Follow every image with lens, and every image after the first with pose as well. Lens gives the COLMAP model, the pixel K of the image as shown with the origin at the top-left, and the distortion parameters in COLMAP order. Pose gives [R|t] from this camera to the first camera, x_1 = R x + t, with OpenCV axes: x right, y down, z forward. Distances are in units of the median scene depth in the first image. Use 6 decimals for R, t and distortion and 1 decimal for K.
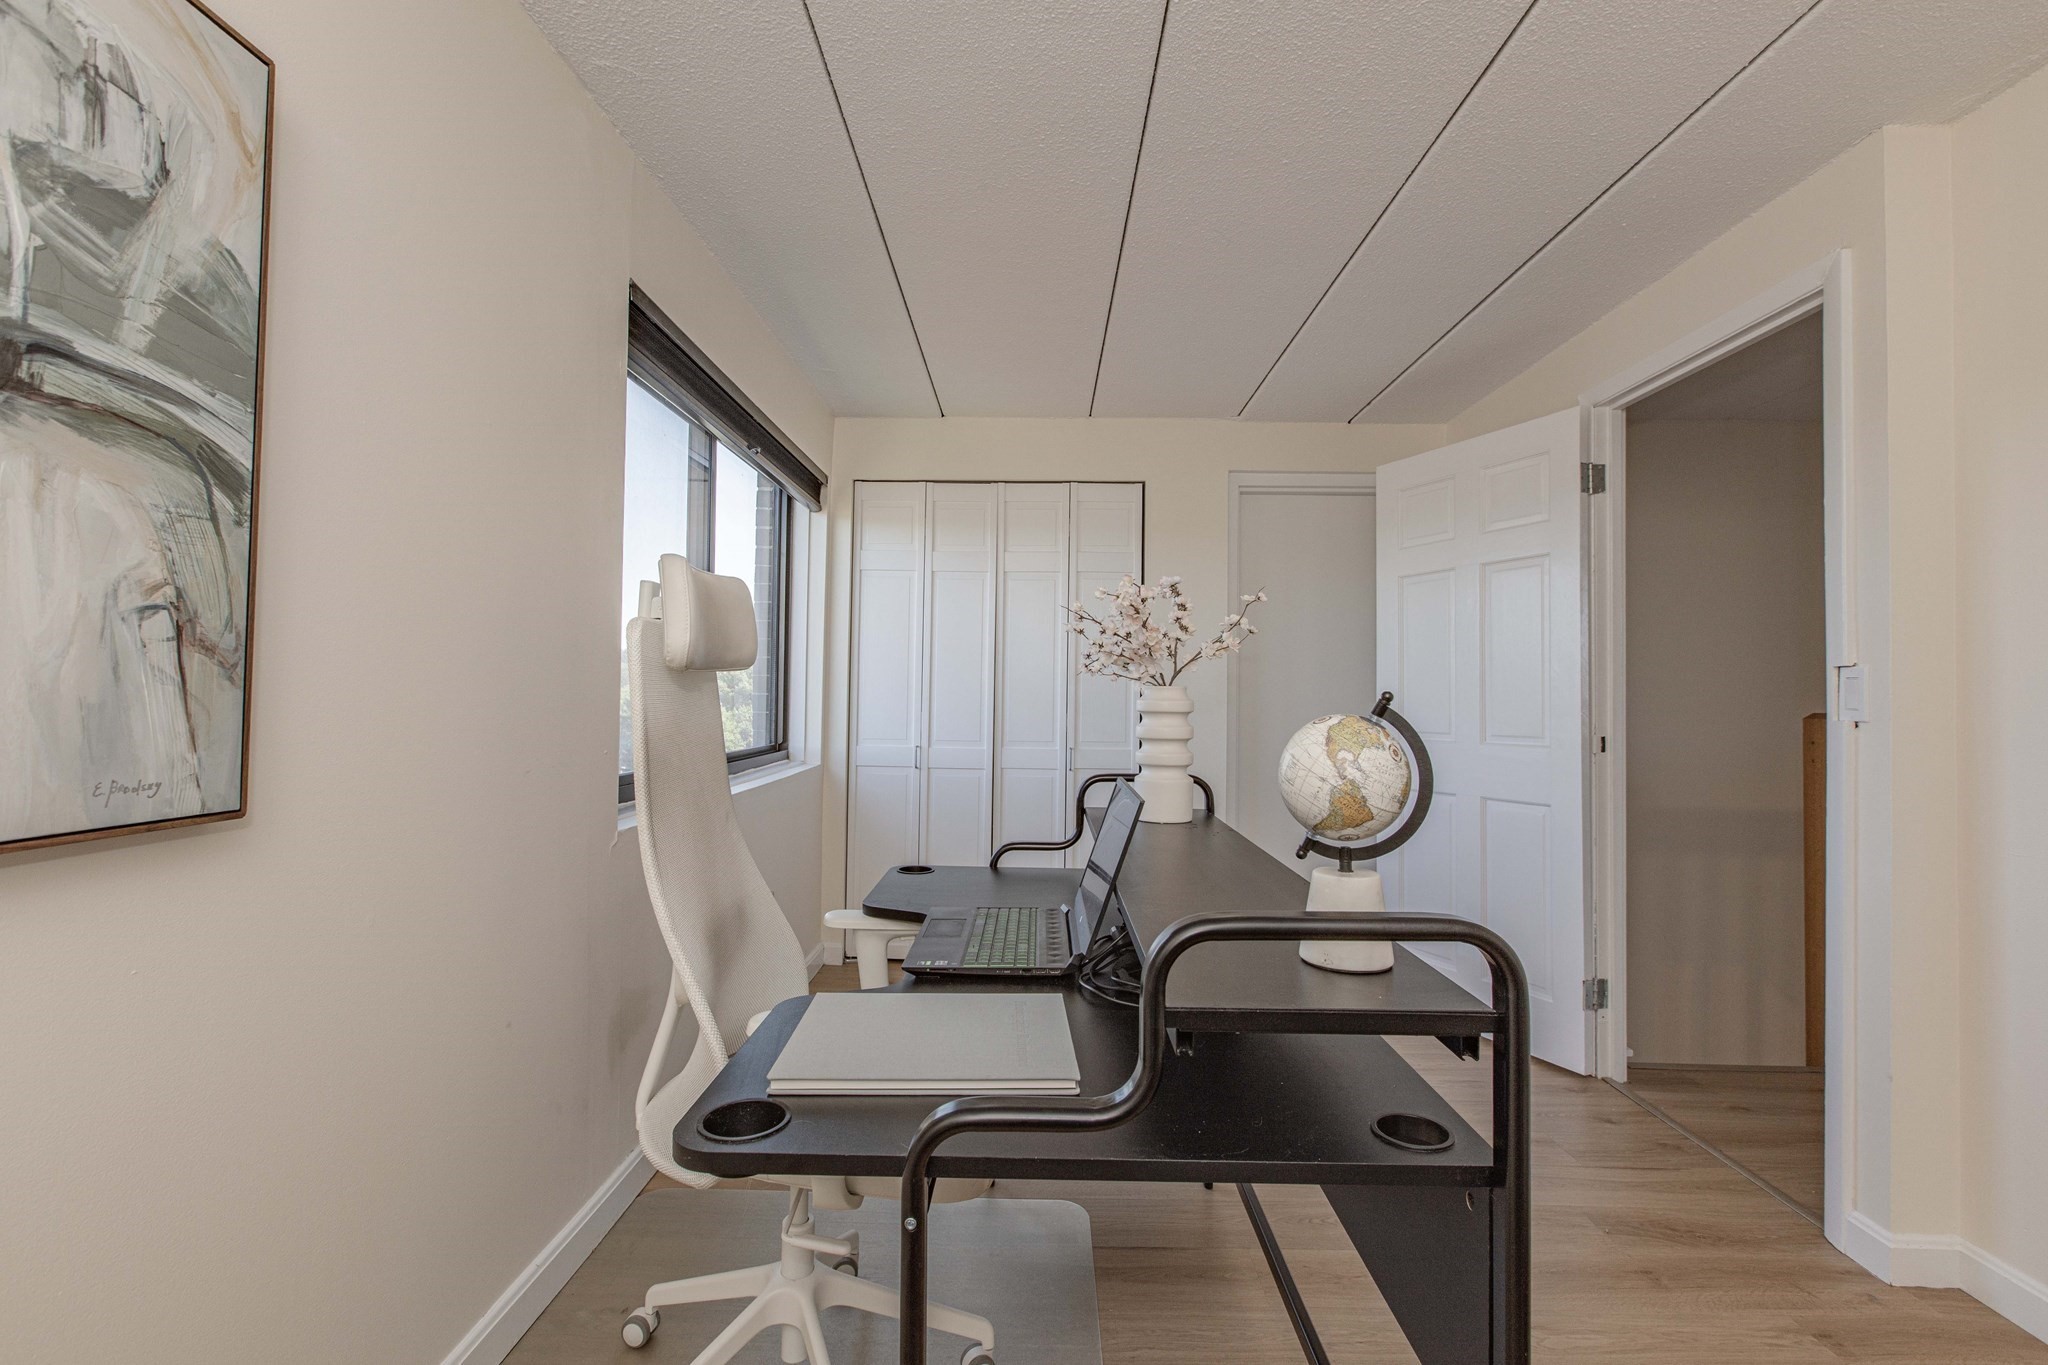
lens RADIAL K [[936.7, 0, 987.3], [0, 936.7, 698.9], [0, 0, 1]] dist [-0.002370, 0.000507]
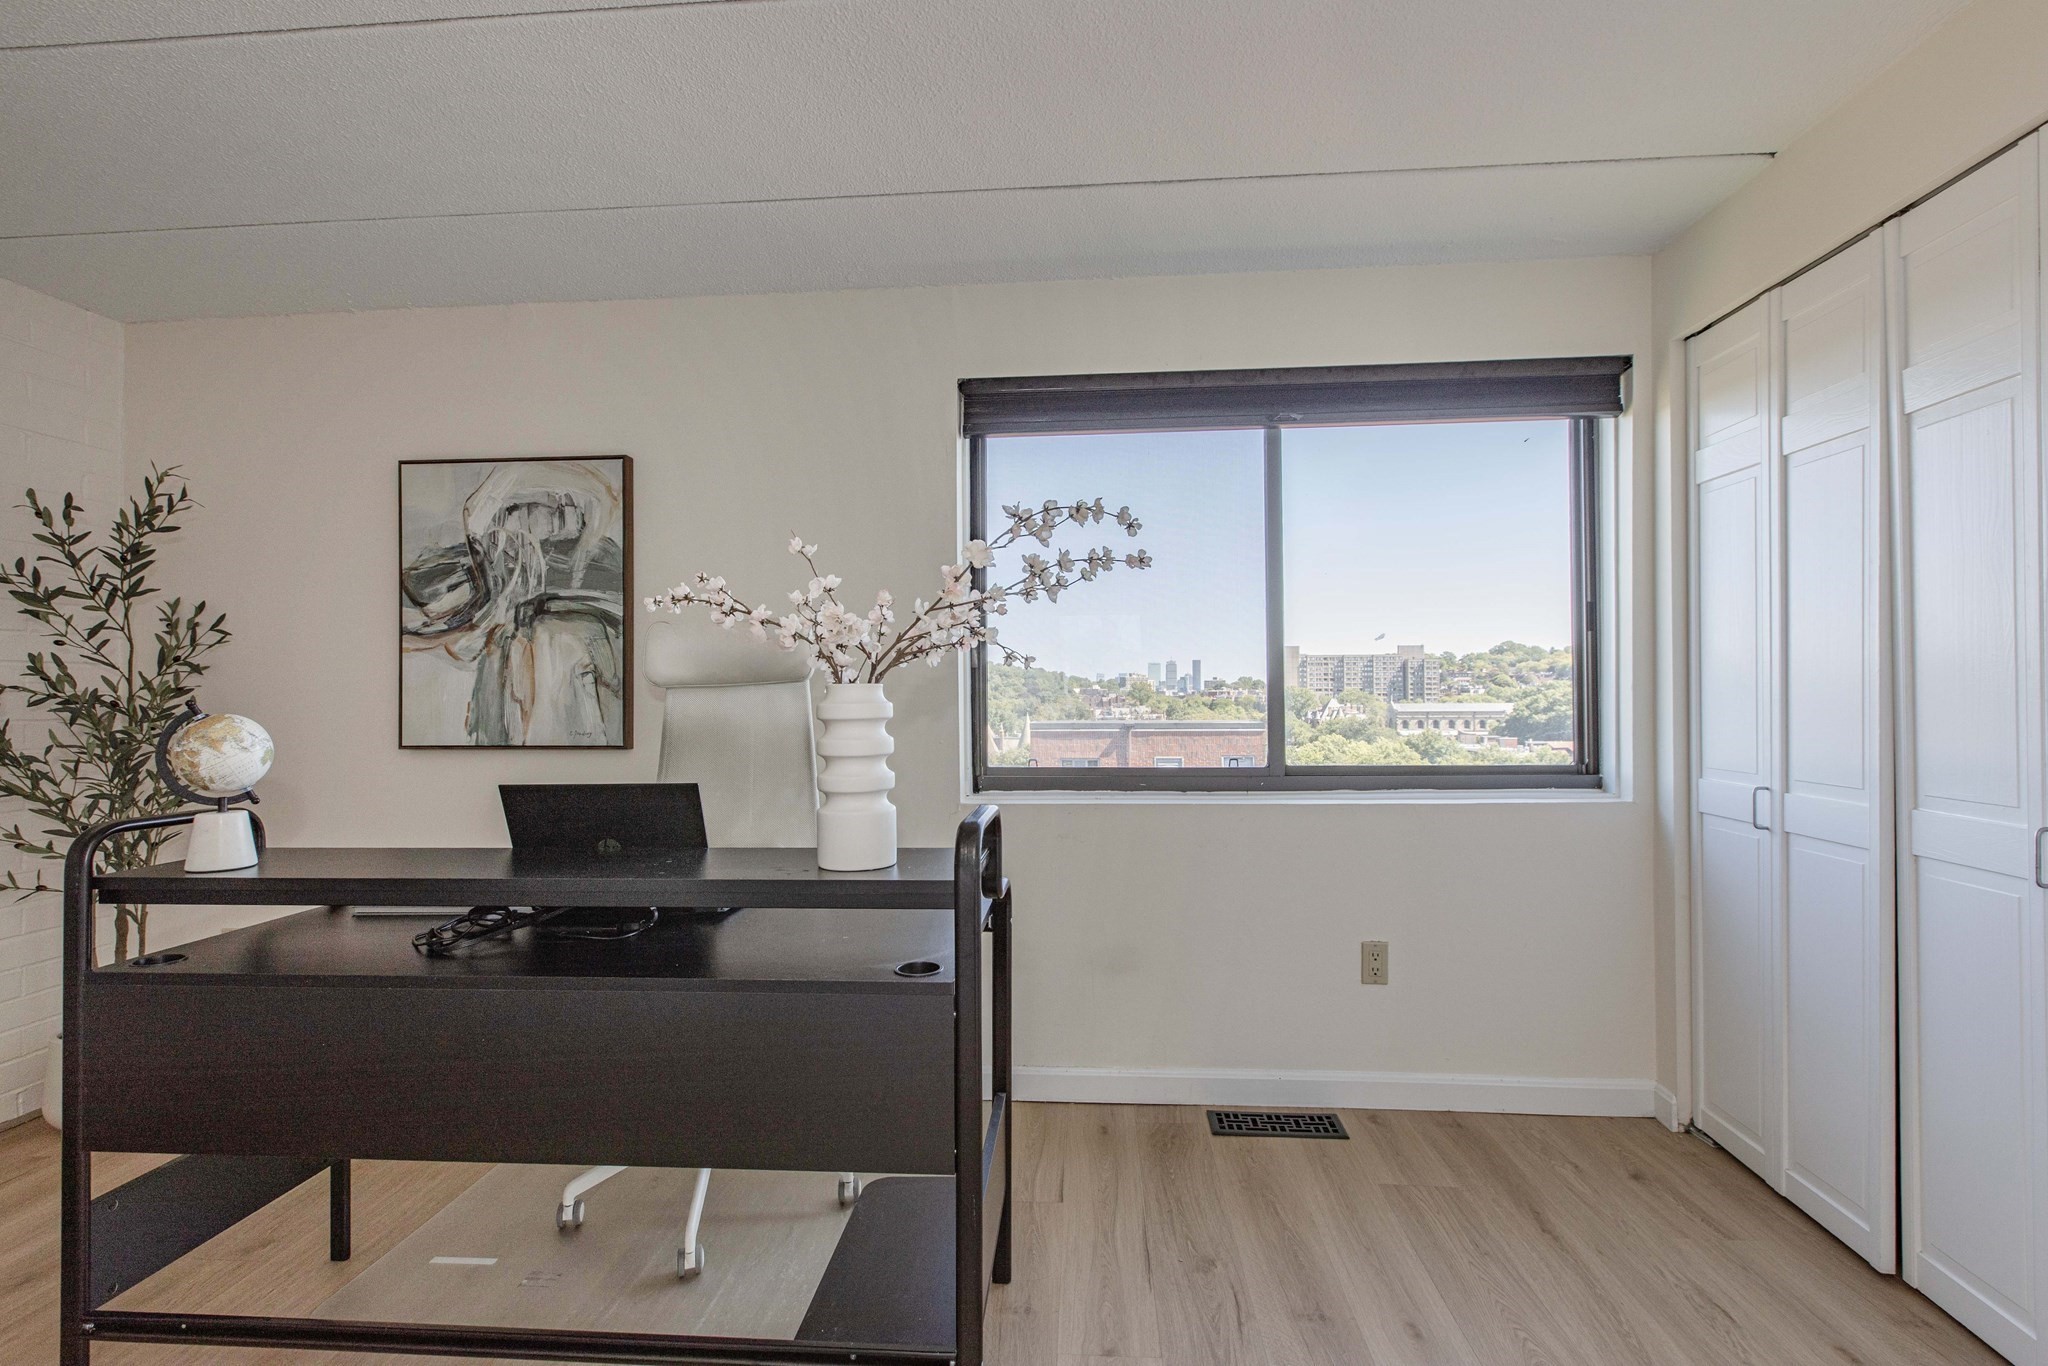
lens RADIAL K [[936.7, 0, 1056.0], [0, 936.7, 686.0], [0, 0, 1]] dist [-0.002370, 0.000507]
pose [[-0.031410, -0.016849, -0.999365, 1.937353], [0.003189, 0.999851, -0.016957, -0.002086], [0.999501, -0.003720, -0.031352, 2.497779]]
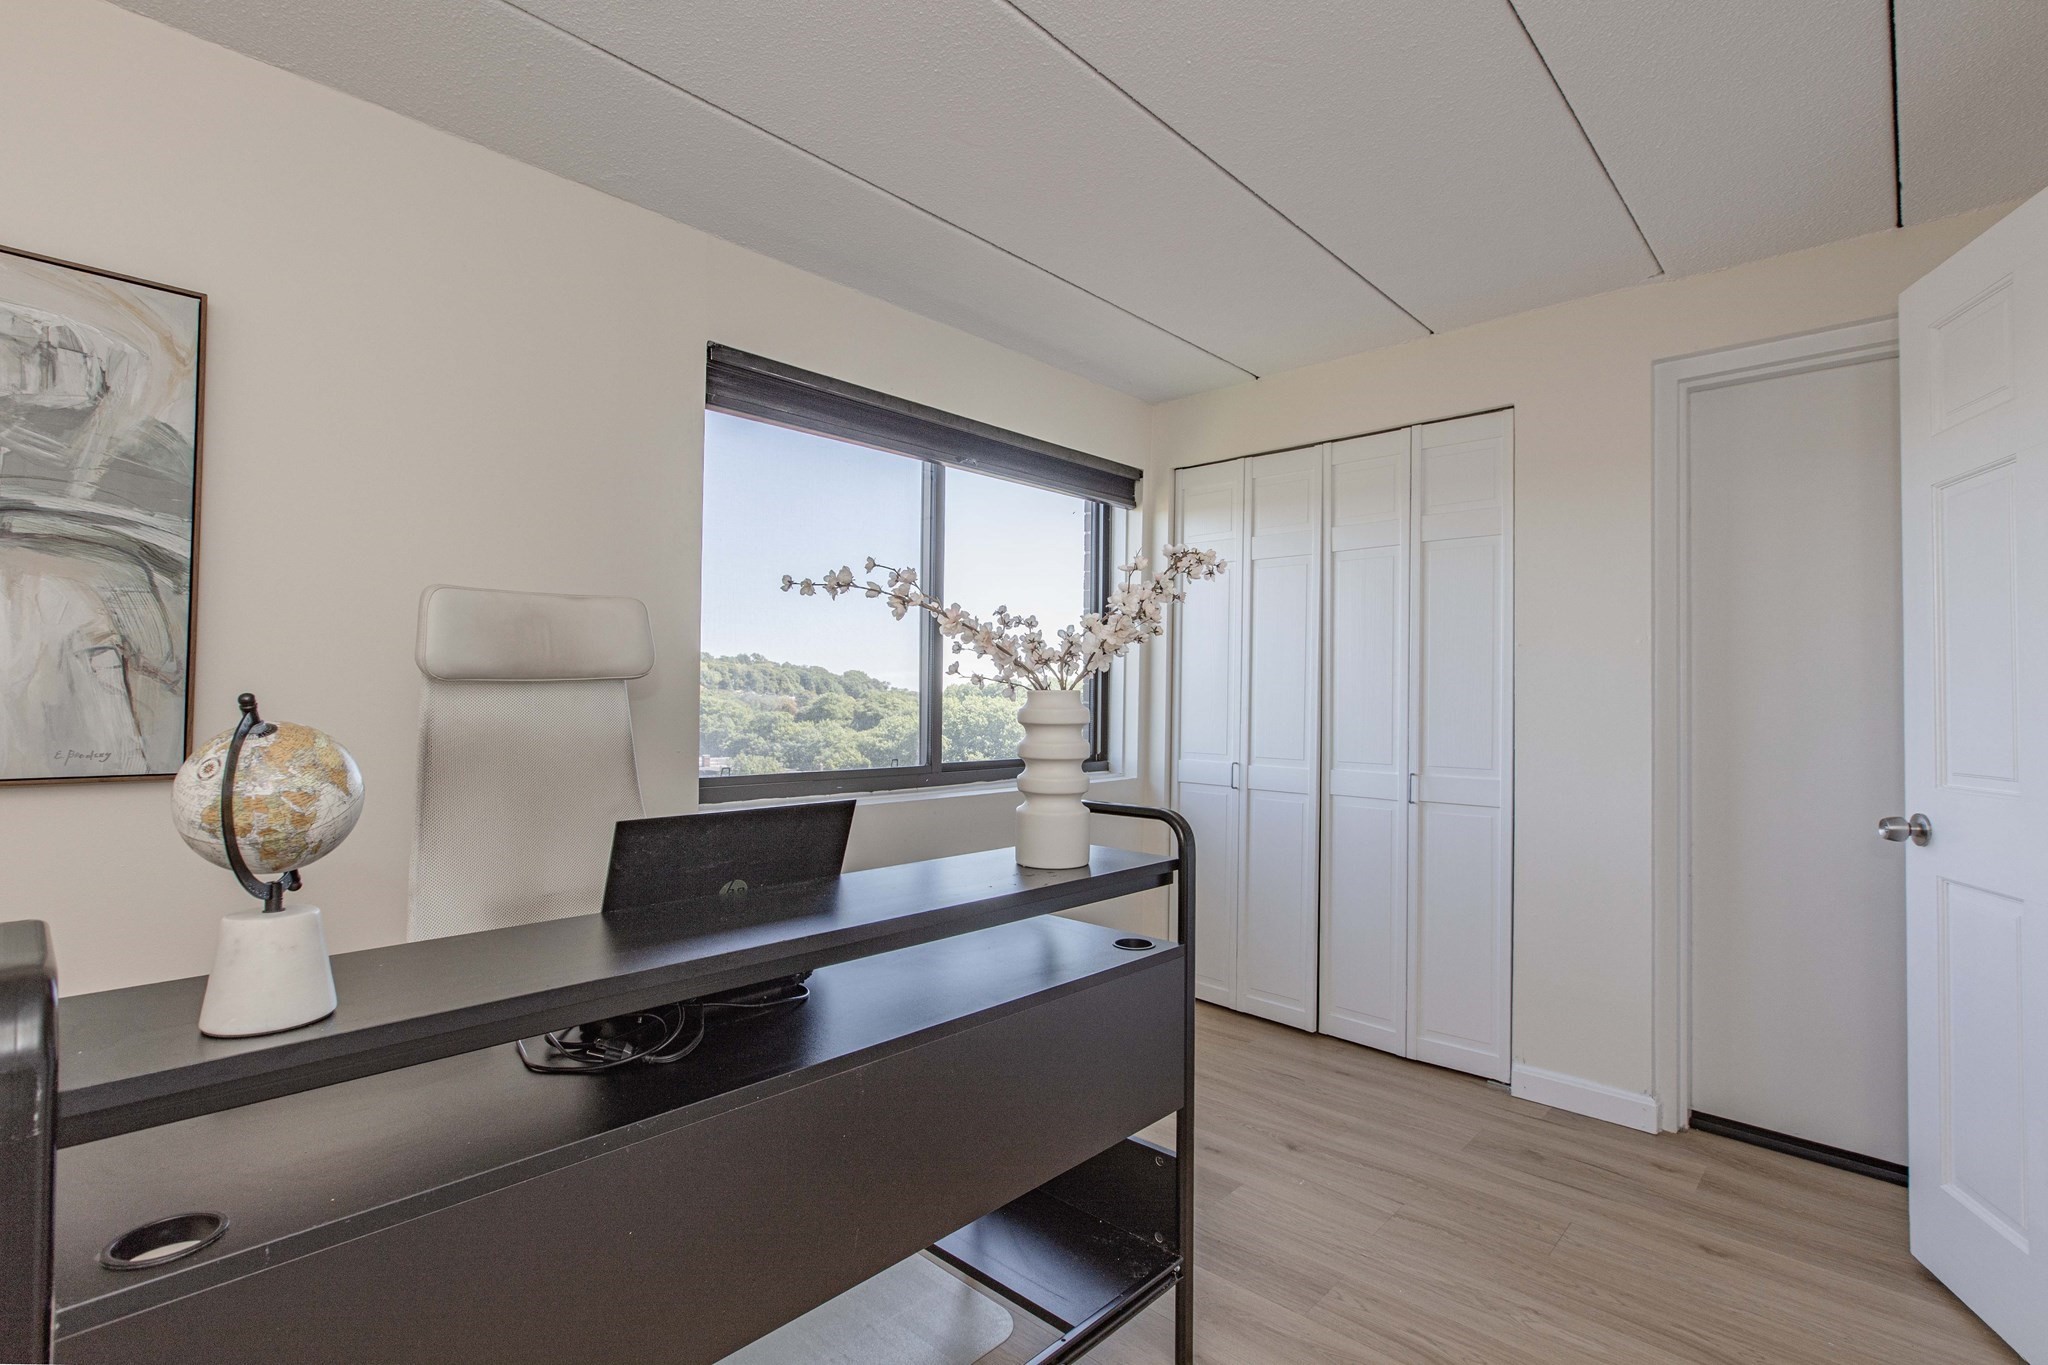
lens RADIAL K [[936.7, 0, 982.9], [0, 936.7, 693.6], [0, 0, 1]] dist [-0.002370, 0.000507]
pose [[0.737561, -0.004252, -0.675267, 1.374080], [-0.006244, 0.999894, -0.013116, -0.004401], [0.675251, 0.013891, 0.737457, 0.812011]]
